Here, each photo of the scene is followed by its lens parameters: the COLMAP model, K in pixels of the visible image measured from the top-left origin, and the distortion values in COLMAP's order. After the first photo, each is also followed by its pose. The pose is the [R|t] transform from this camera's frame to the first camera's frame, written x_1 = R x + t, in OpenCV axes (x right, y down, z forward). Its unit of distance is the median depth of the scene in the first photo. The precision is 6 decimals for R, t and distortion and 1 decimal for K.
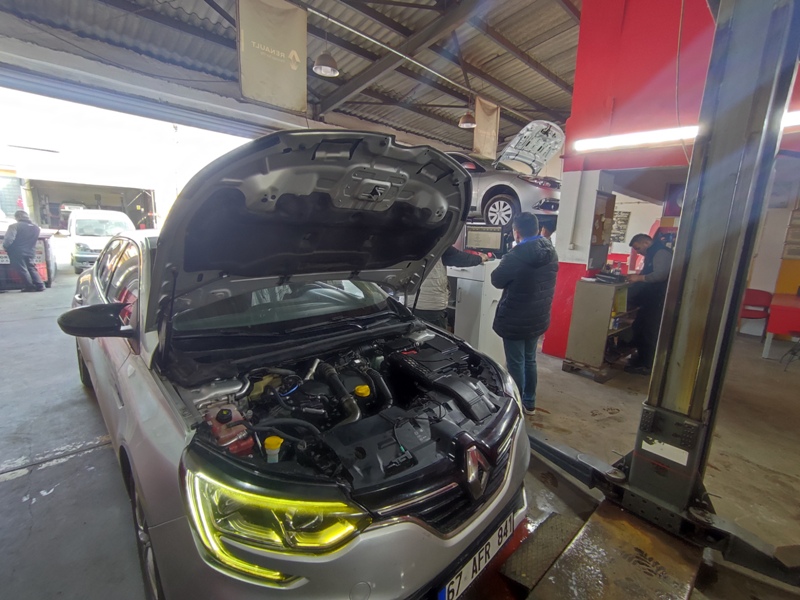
lens RADIAL K [[358.1, 0, 396.7], [0, 358.1, 295.1], [0, 0, 1]] dist [-0.002048, 0.000164]
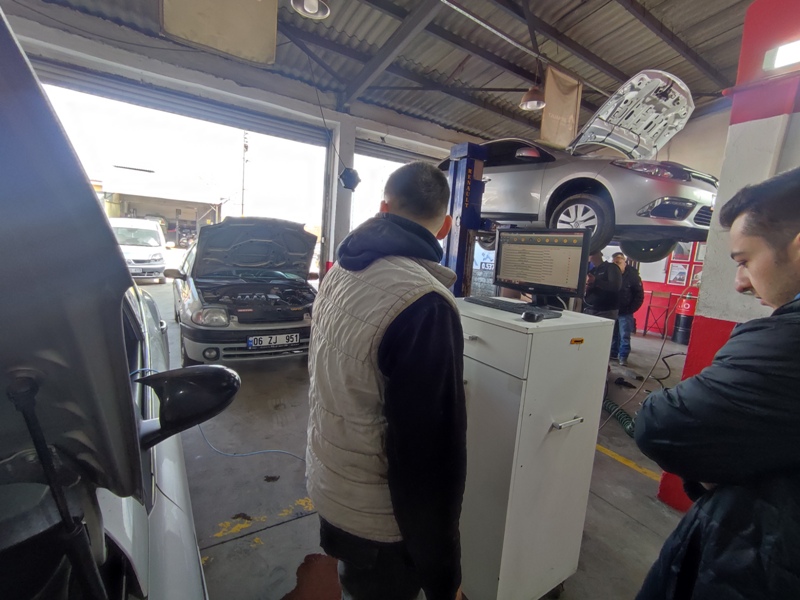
lens RADIAL K [[350.8, 0, 400.2], [0, 350.8, 299.1], [0, 0, 1]] dist [-0.002326, -0.000120]
pose [[0.983430, 0.057367, -0.171971, 0.095557], [-0.064997, 0.997120, -0.039068, -0.052345], [0.169234, 0.049598, 0.984327, 0.342259]]
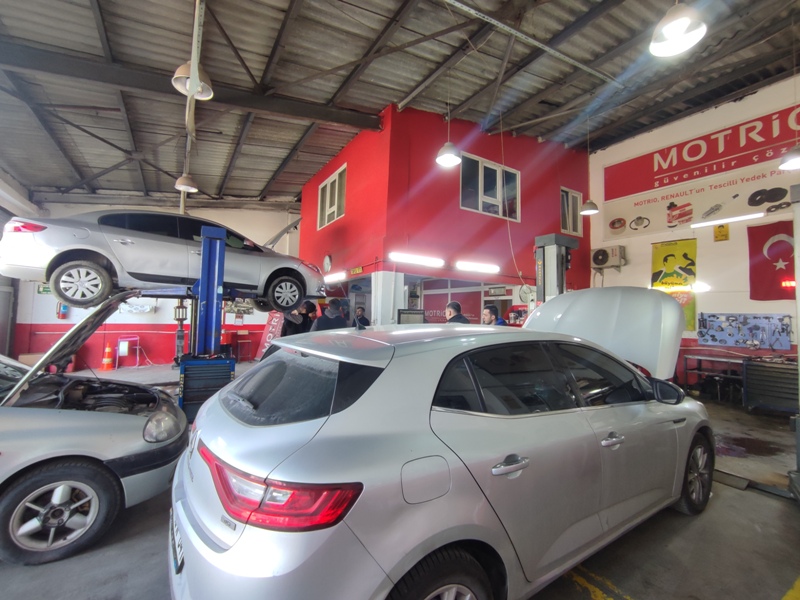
lens RADIAL K [[358.1, 0, 396.7], [0, 358.1, 295.1], [0, 0, 1]] dist [-0.002048, 0.000164]
pose [[0.186124, 0.011448, 0.982460, -0.658057], [0.169194, 0.984621, -0.043526, -0.121871], [-0.967849, 0.174328, 0.181325, 0.487276]]
